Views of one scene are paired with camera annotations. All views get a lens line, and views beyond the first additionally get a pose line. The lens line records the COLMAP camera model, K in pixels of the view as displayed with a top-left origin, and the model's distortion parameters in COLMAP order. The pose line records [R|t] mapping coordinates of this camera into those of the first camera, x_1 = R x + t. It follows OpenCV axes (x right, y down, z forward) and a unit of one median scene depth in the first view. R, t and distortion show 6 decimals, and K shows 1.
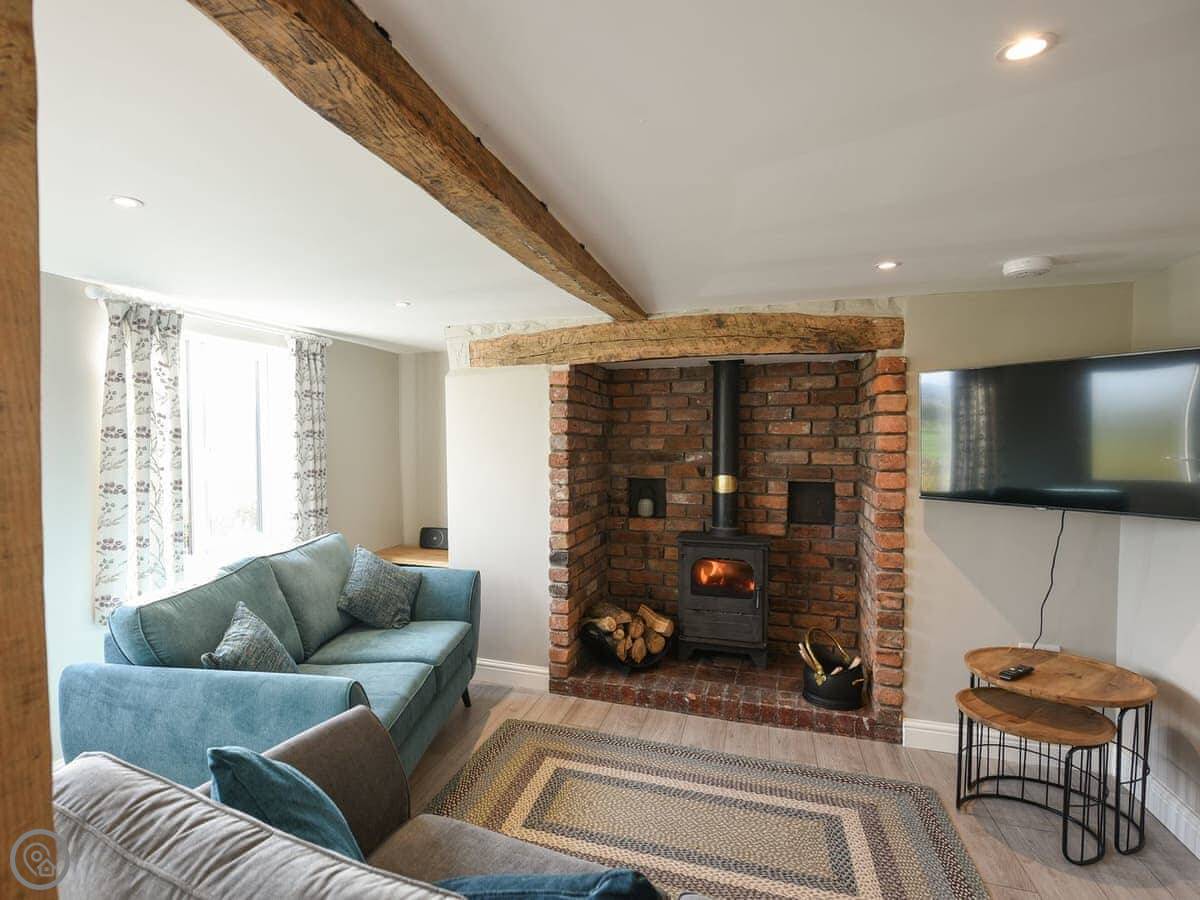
lens RADIAL K [[656.9, 0, 524.2], [0, 656.9, 454.4], [0, 0, 1]] dist [-0.004615, -0.000464]
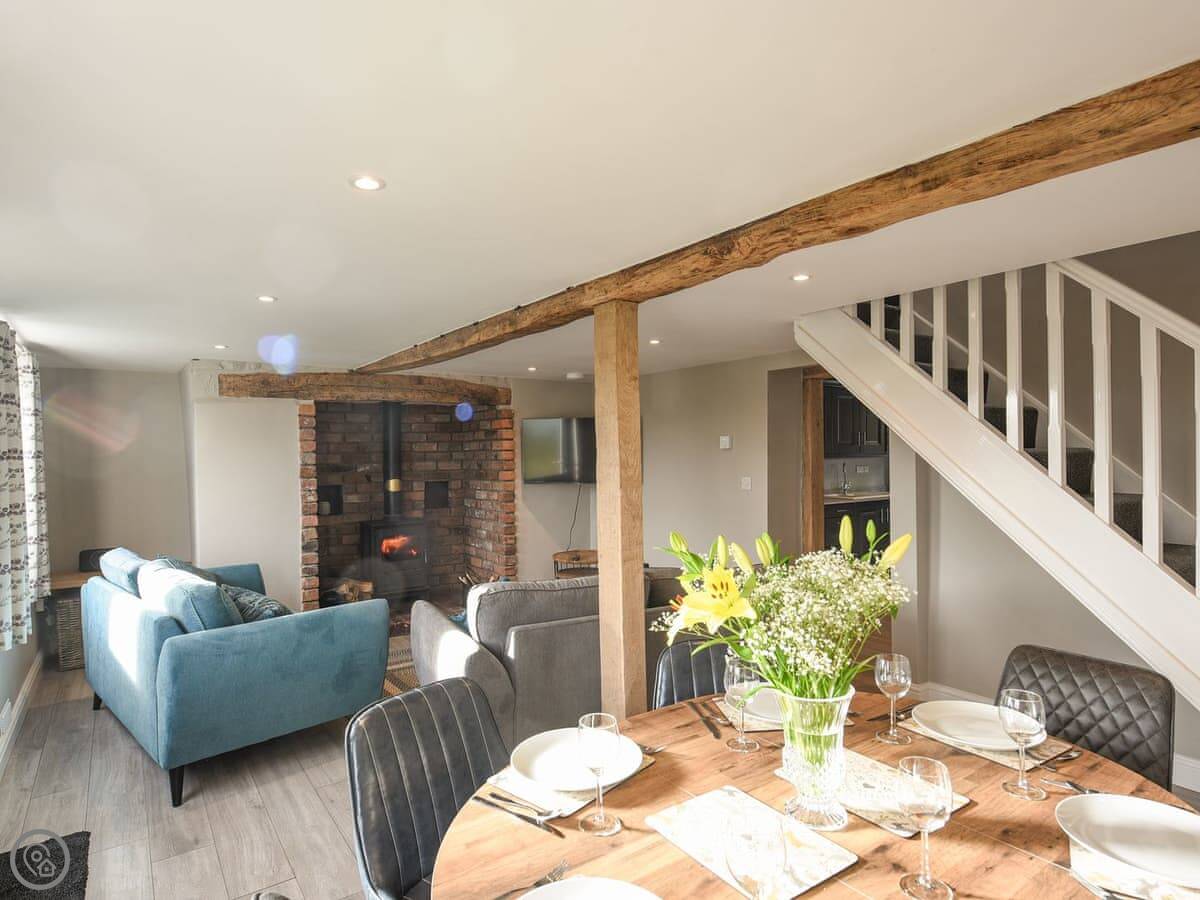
lens RADIAL K [[660.0, 0, 606.2], [0, 660.0, 453.9], [0, 0, 1]] dist [-0.004876, -0.000931]
pose [[0.554773, -0.012112, 0.831914, -0.695954], [0.031503, 0.999483, -0.006456, -0.000507], [-0.831405, 0.029789, 0.554868, -0.226268]]
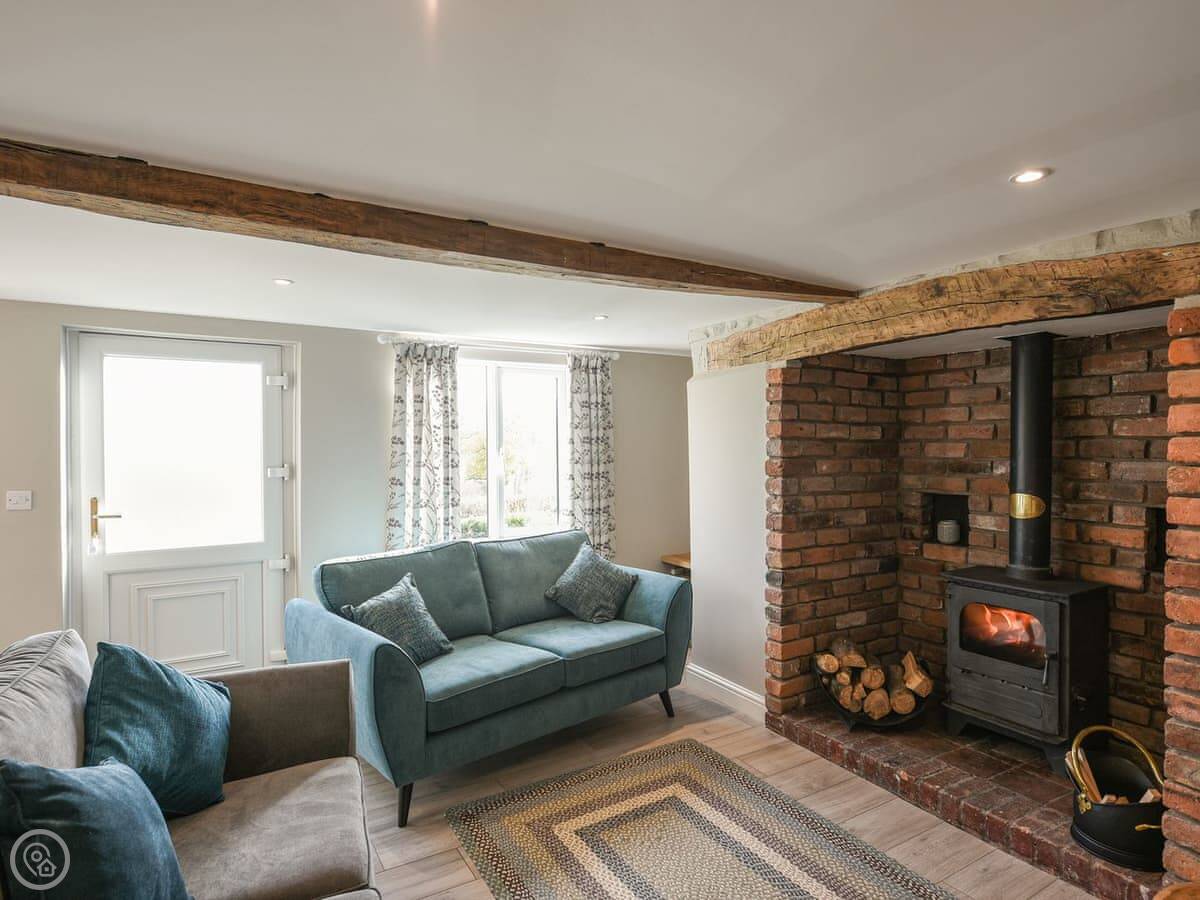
lens RADIAL K [[660.0, 0, 606.2], [0, 660.0, 453.9], [0, 0, 1]] dist [-0.004876, -0.000931]
pose [[0.780997, 0.006461, -0.624502, 0.421655], [-0.013205, 0.999894, -0.006169, -0.001775], [0.624396, 0.013065, 0.780999, 0.152034]]
